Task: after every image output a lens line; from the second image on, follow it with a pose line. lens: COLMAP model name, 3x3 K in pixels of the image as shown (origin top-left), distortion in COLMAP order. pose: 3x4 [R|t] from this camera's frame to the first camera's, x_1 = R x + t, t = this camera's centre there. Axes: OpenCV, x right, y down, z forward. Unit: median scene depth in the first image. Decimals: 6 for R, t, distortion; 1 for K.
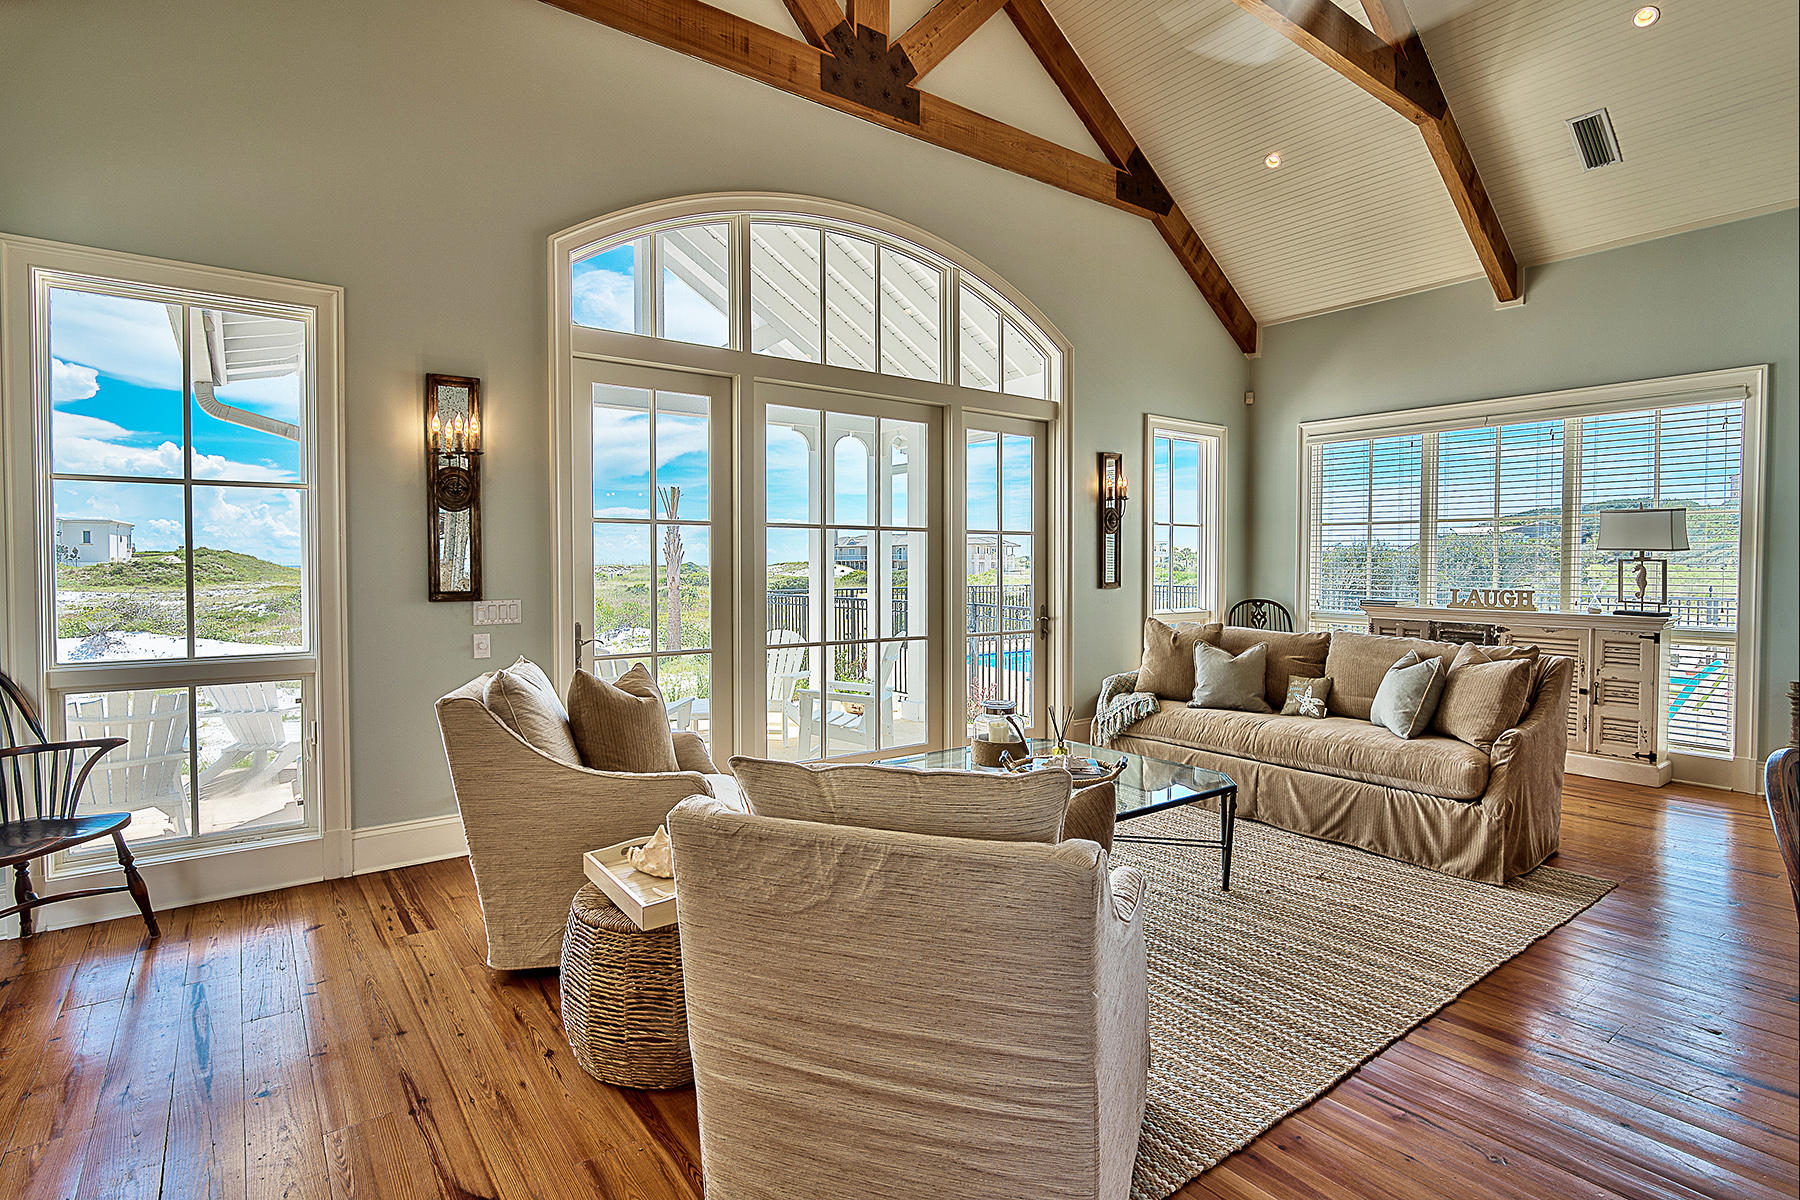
lens RADIAL K [[892.6, 0, 901.2], [0, 892.6, 588.4], [0, 0, 1]] dist [-0.002428, 0.002360]
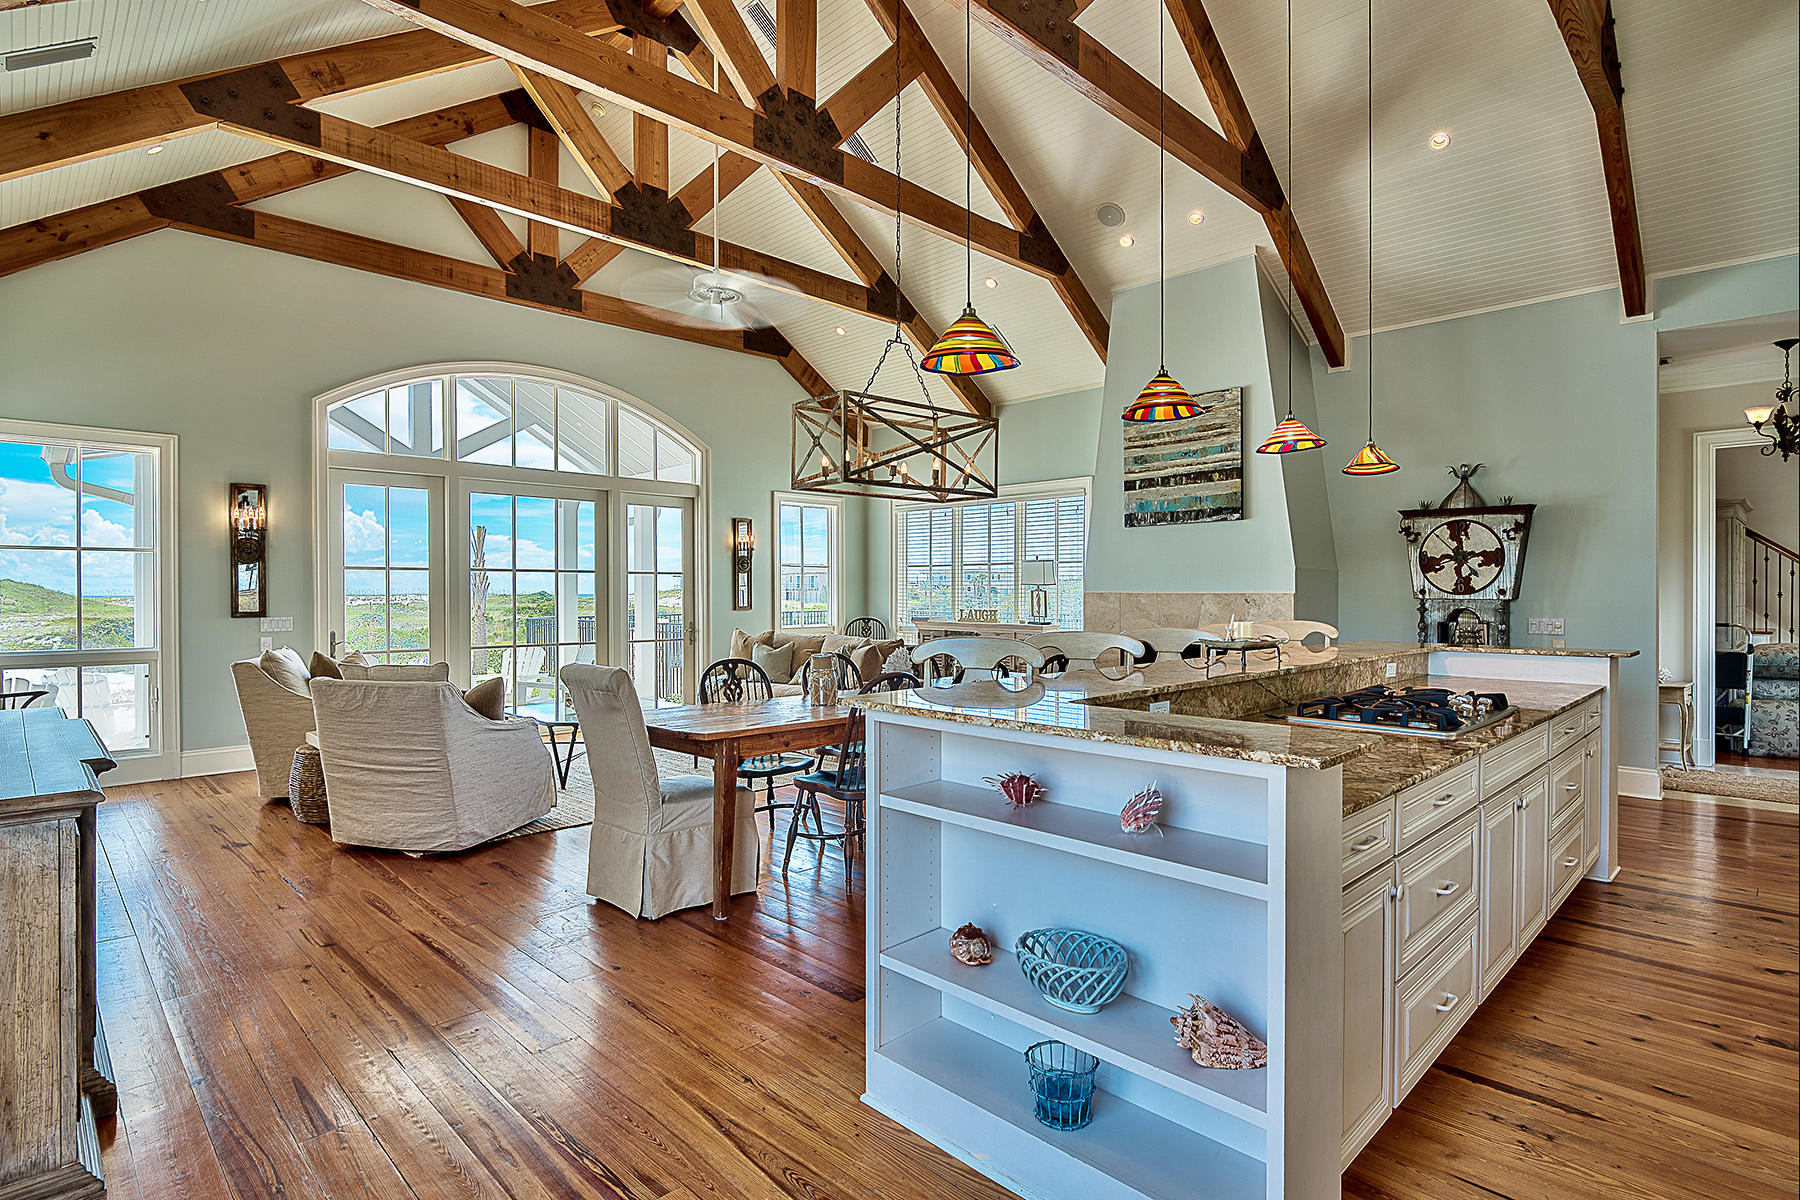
lens RADIAL K [[892.6, 0, 897.8], [0, 892.6, 600.4], [0, 0, 1]] dist [-0.002428, 0.002360]
pose [[0.990182, -0.003807, 0.139734, 0.383657], [0.006360, 0.999821, -0.017826, 0.015868], [-0.139642, 0.018540, 0.990029, -0.672629]]
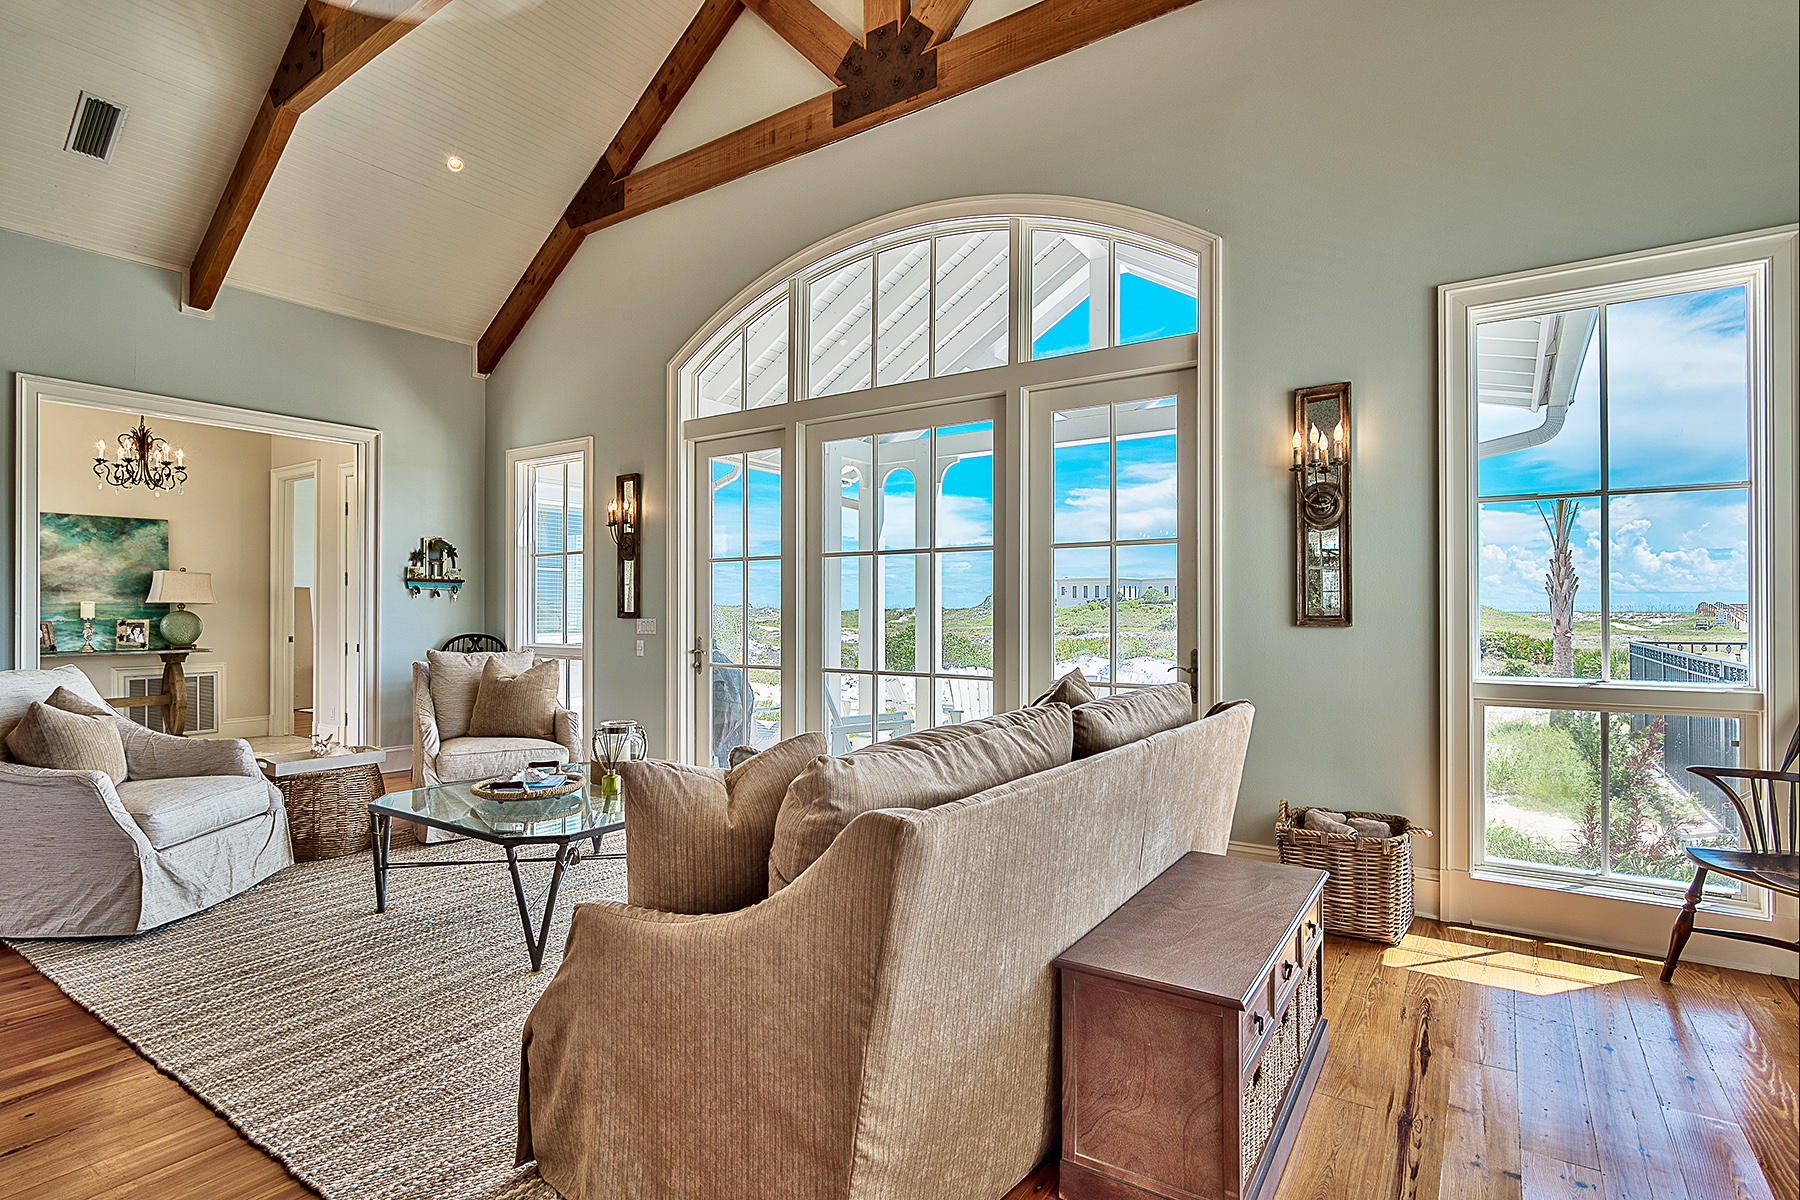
lens RADIAL K [[892.6, 0, 891.5], [0, 892.6, 602.7], [0, 0, 1]] dist [-0.002428, 0.002360]
pose [[0.315199, 0.009342, -0.948980, 0.931437], [-0.013951, 0.999889, 0.005209, -0.018958], [0.948923, 0.011597, 0.315294, 0.762362]]
